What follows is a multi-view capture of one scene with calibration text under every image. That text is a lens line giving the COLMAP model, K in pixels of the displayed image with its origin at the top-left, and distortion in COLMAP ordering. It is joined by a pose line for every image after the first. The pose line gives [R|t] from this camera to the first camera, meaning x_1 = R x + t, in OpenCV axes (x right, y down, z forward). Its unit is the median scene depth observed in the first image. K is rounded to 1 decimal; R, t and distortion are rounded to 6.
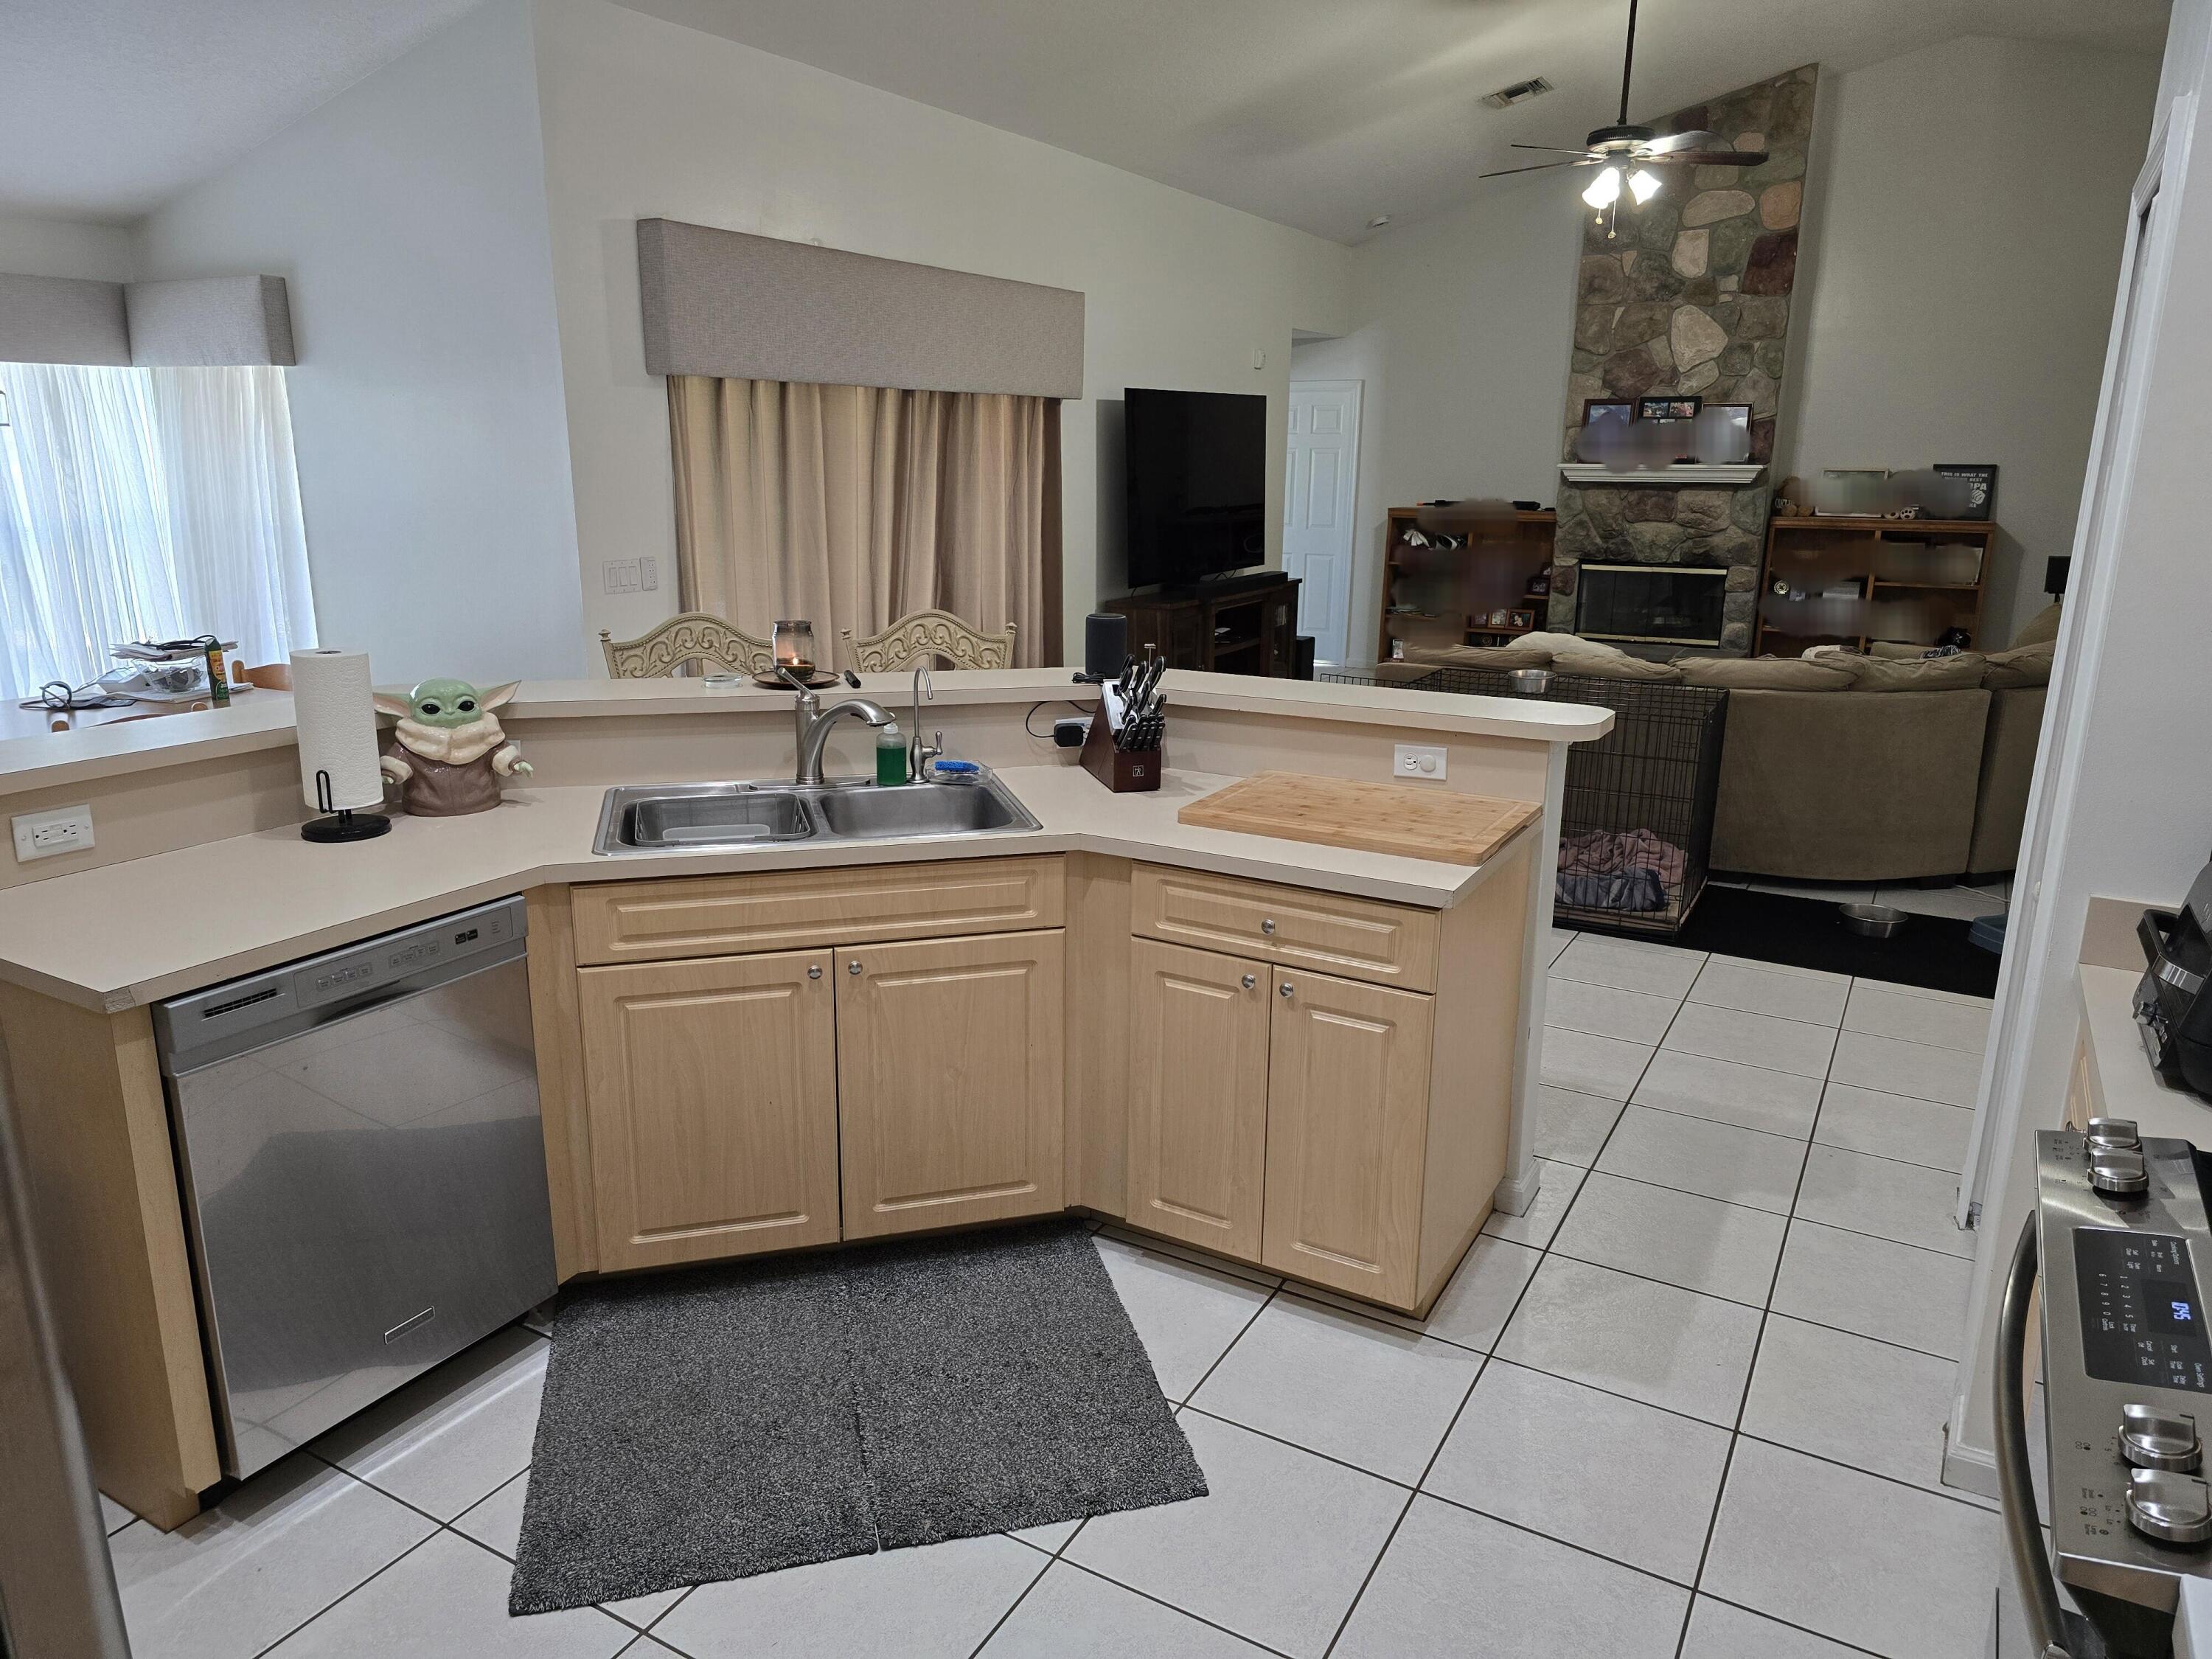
lens RADIAL K [[1475.5, 0, 1106.0], [0, 1475.5, 829.5], [0, 0, 1]] dist [0.061253, -0.046560]
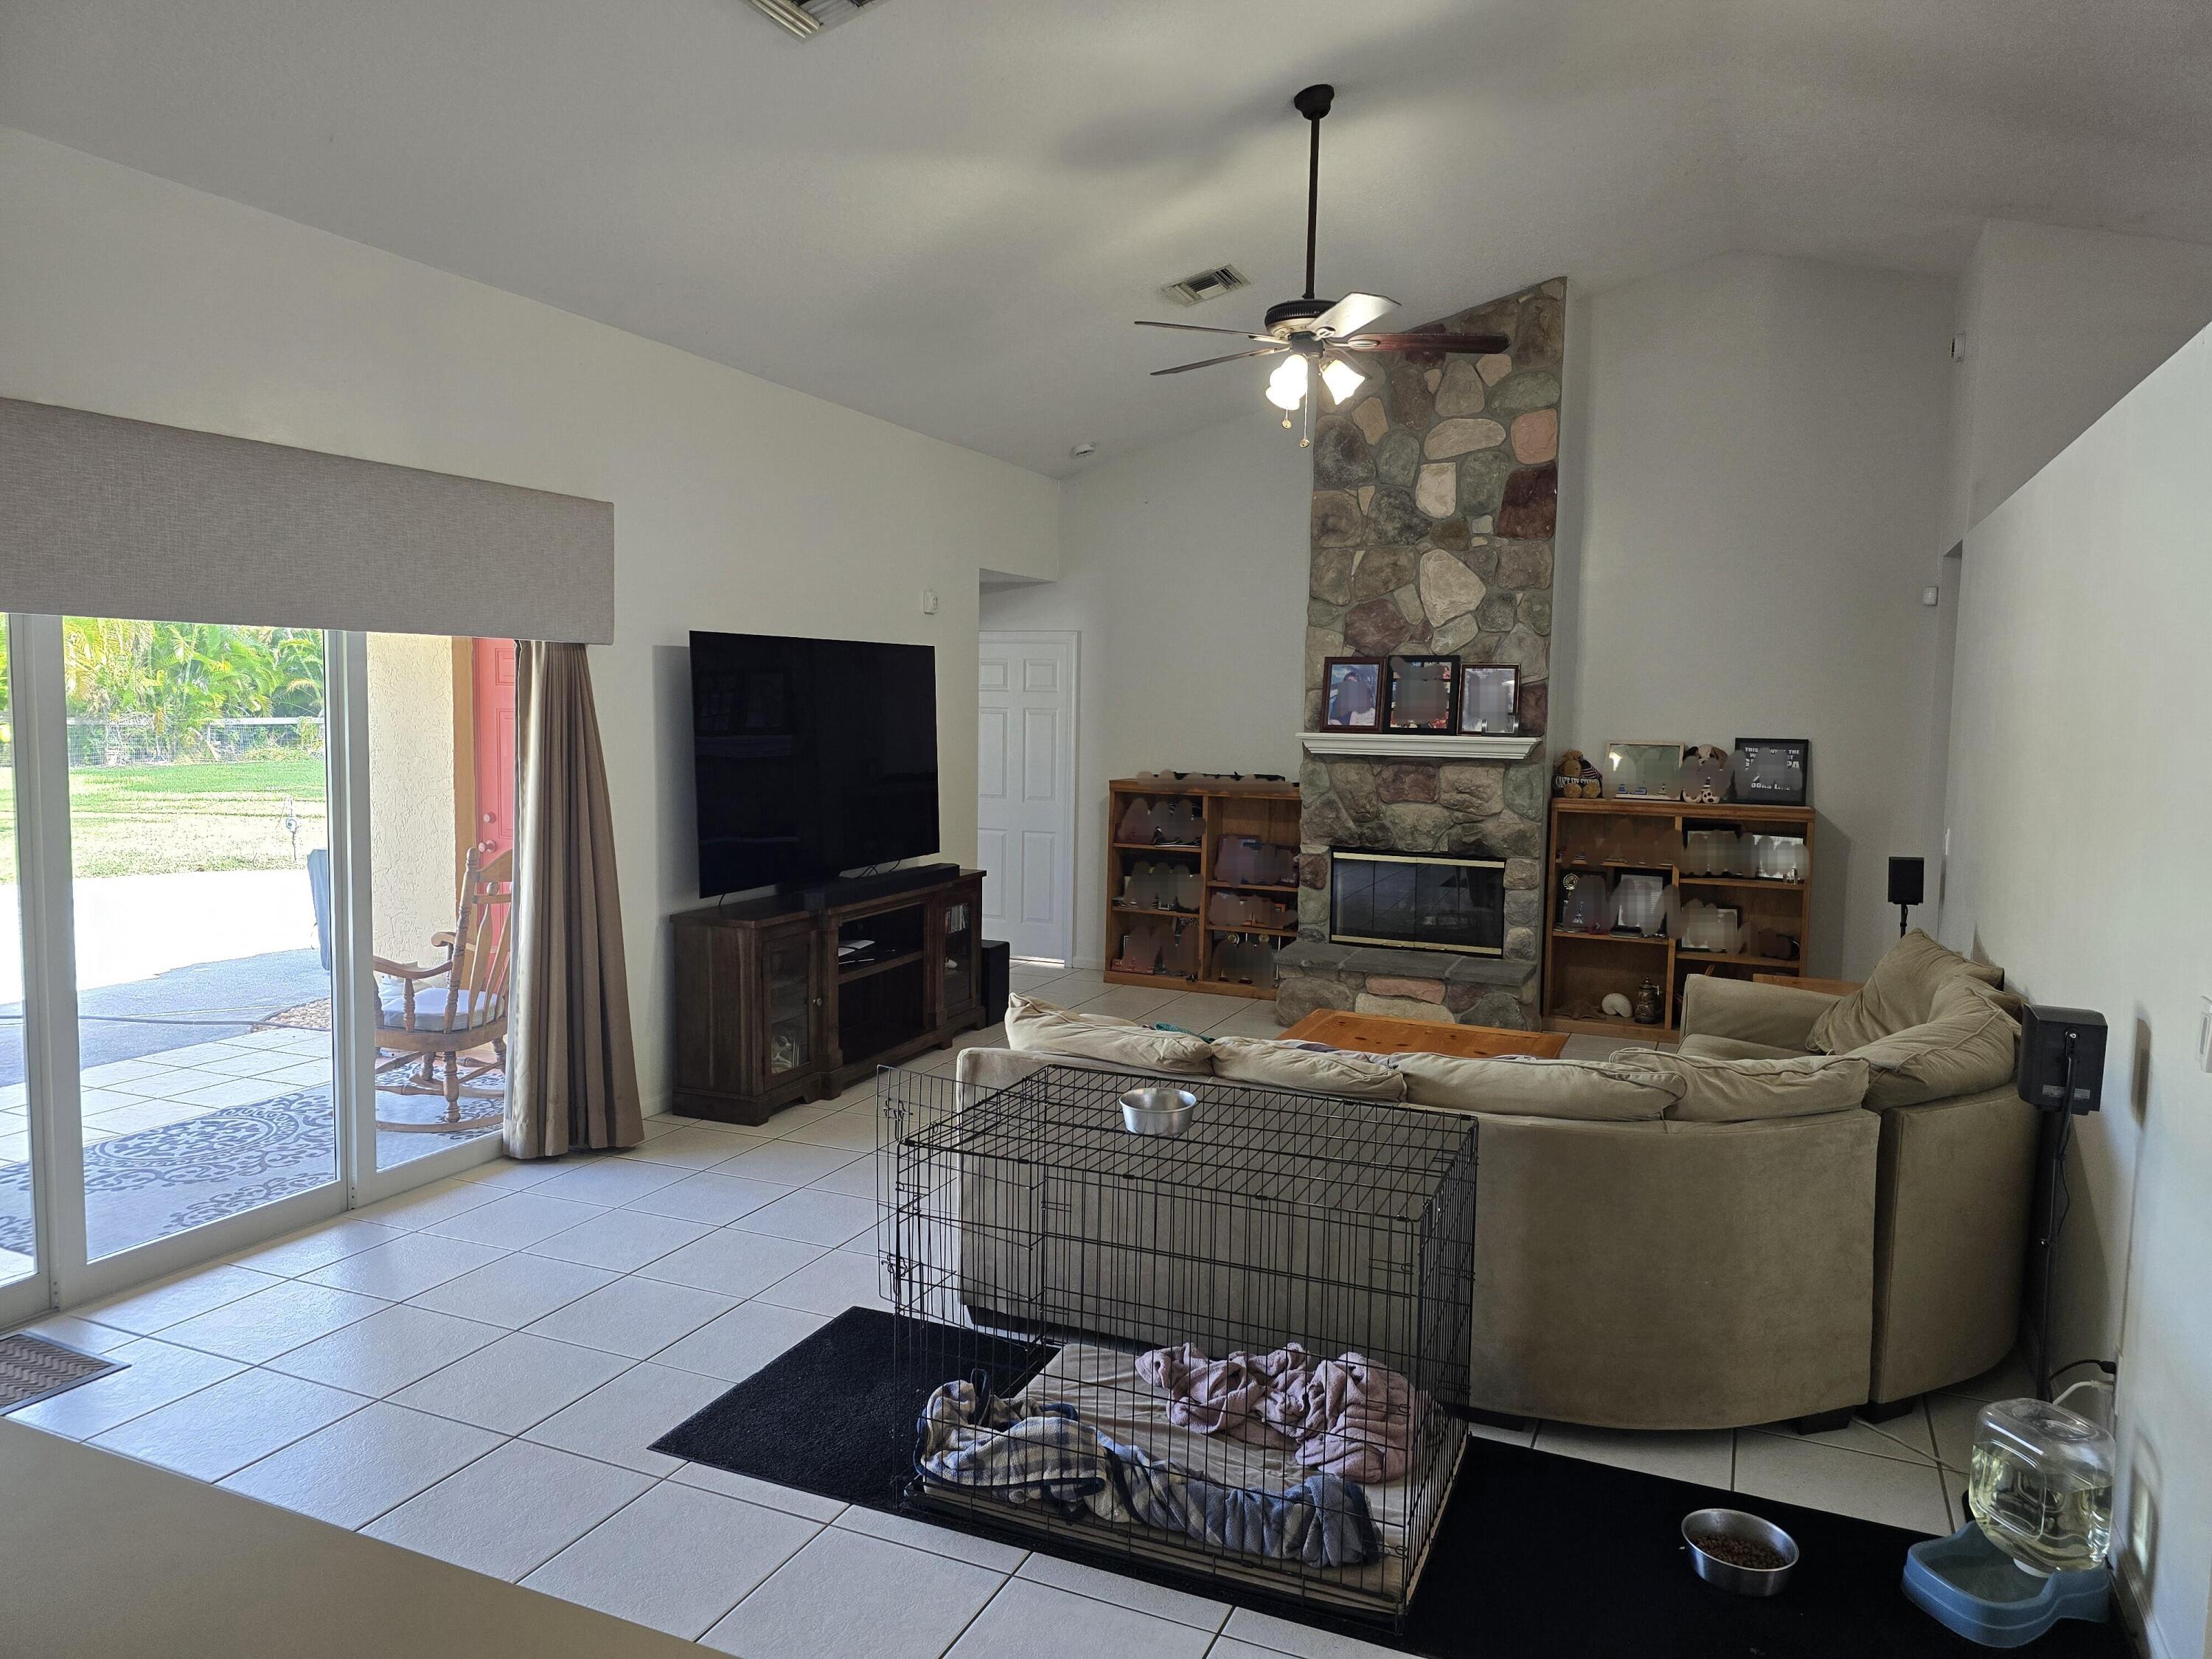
lens RADIAL K [[1473.2, 0, 1106.0], [0, 1473.2, 829.5], [0, 0, 1]] dist [0.125619, -0.194405]
pose [[0.994379, -0.001019, 0.105873, 0.117689], [0.018160, 0.986776, -0.161067, -0.066789], [-0.104309, 0.162085, 0.981248, 0.231523]]
